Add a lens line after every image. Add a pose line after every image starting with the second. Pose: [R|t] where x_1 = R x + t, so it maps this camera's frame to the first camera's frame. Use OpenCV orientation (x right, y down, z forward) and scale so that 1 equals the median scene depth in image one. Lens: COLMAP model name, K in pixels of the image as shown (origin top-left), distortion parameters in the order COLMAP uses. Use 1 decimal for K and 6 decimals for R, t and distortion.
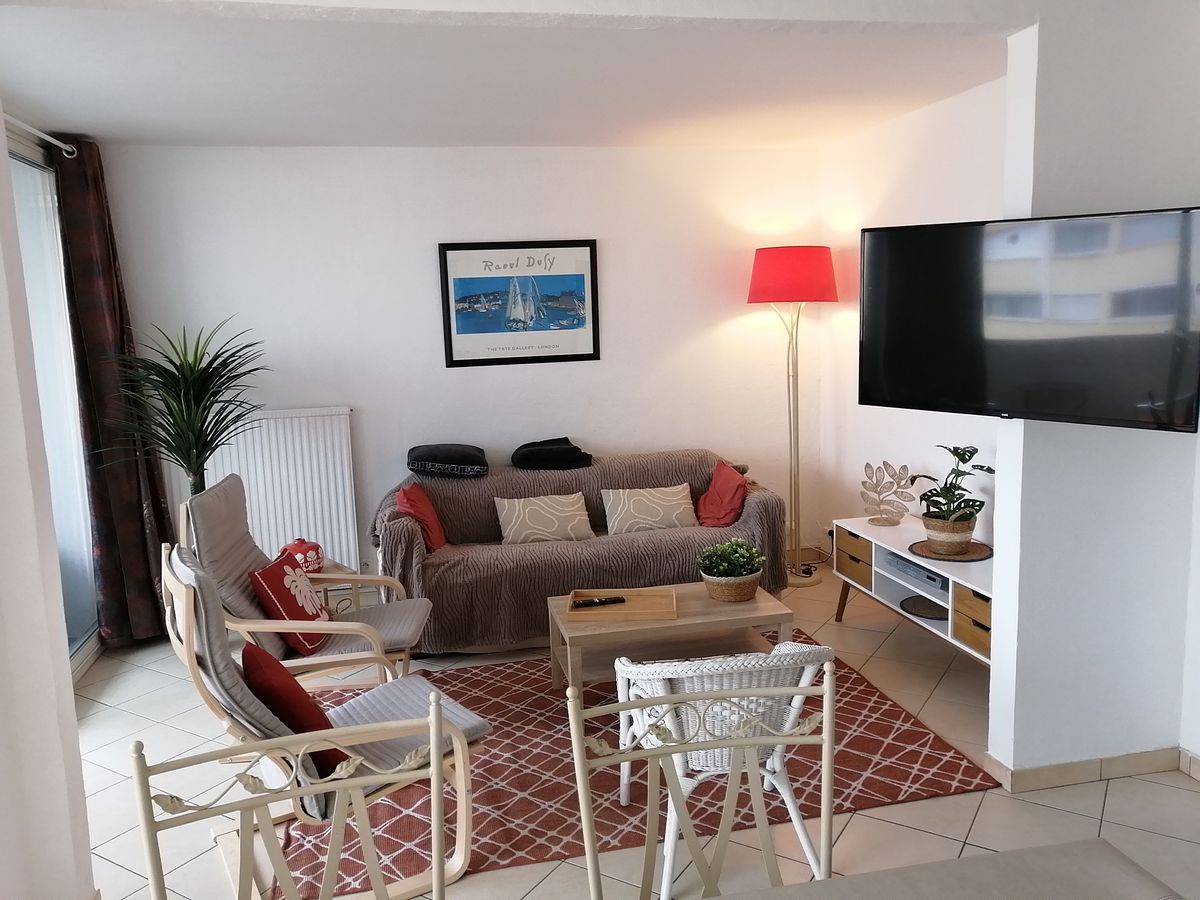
lens RADIAL K [[931.4, 0, 600.0], [0, 931.4, 450.0], [0, 0, 1]] dist [-0.000885, -0.008315]
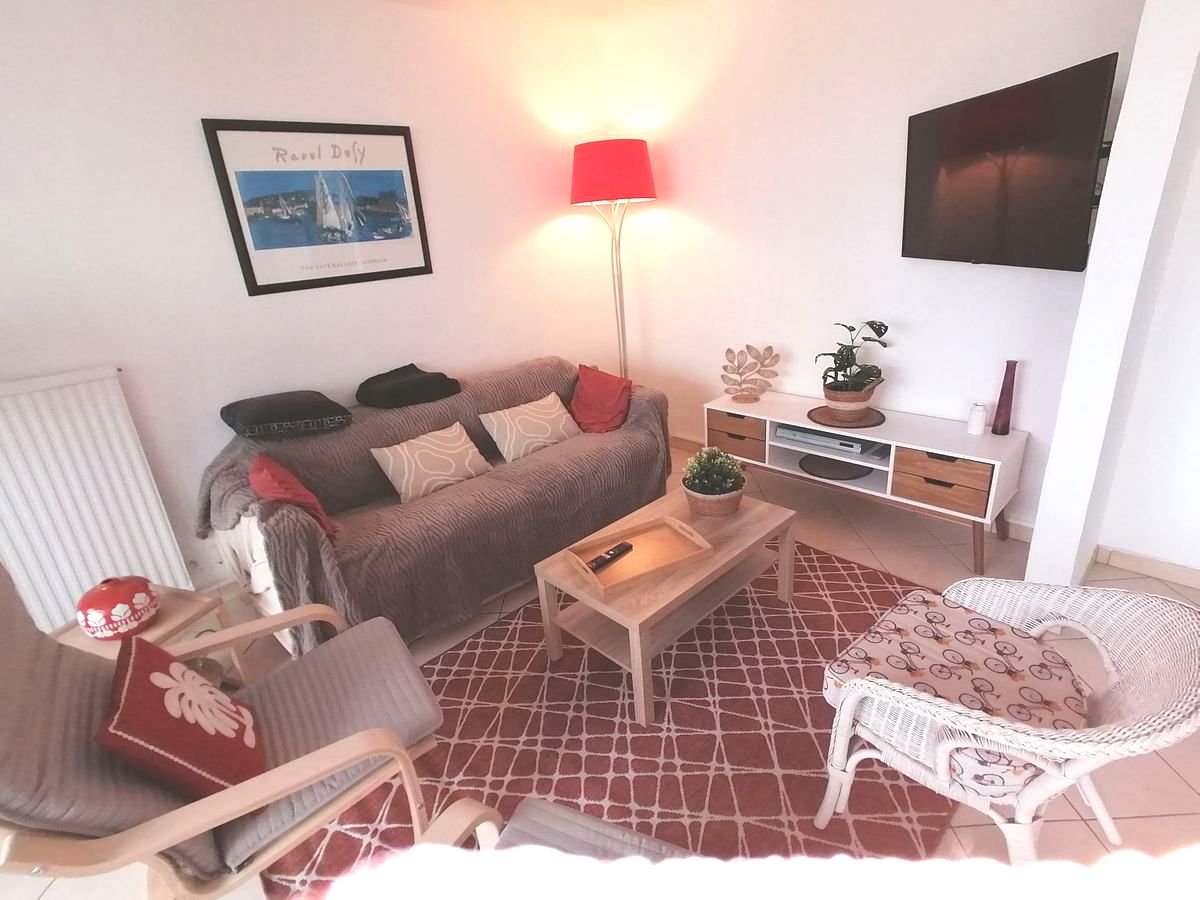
lens RADIAL K [[592.2, 0, 602.6], [0, 592.2, 445.7], [0, 0, 1]] dist [0.040614, -0.031770]
pose [[0.851288, -0.211969, 0.479977, -0.185419], [0.123393, 0.969987, 0.209519, -0.036923], [-0.509983, -0.119136, 0.851894, 0.422192]]
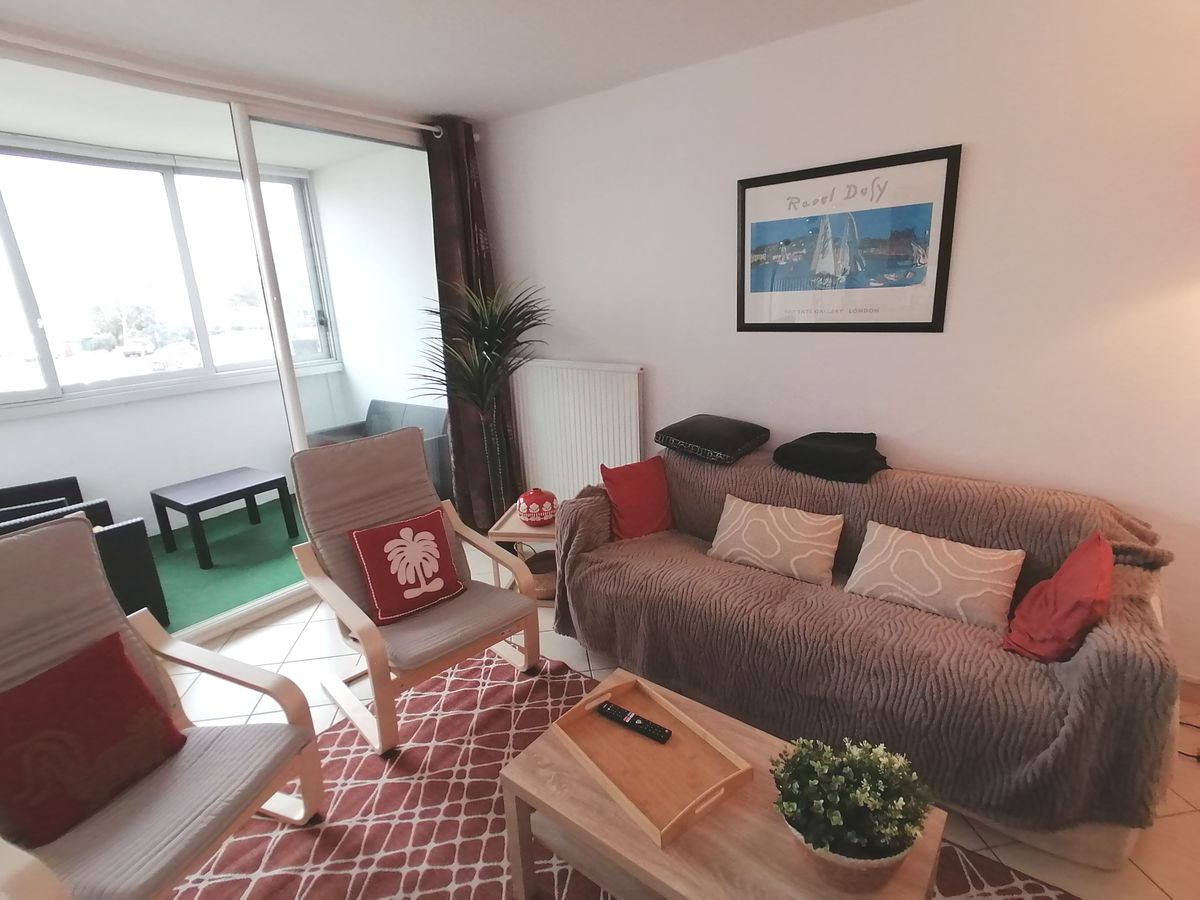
lens RADIAL K [[592.2, 0, 602.6], [0, 592.2, 445.7], [0, 0, 1]] dist [0.040614, -0.031770]
pose [[0.642967, 0.208257, -0.737037, 0.193646], [-0.096763, 0.976699, 0.191564, -0.080320], [0.759757, -0.051851, 0.648136, 0.549271]]
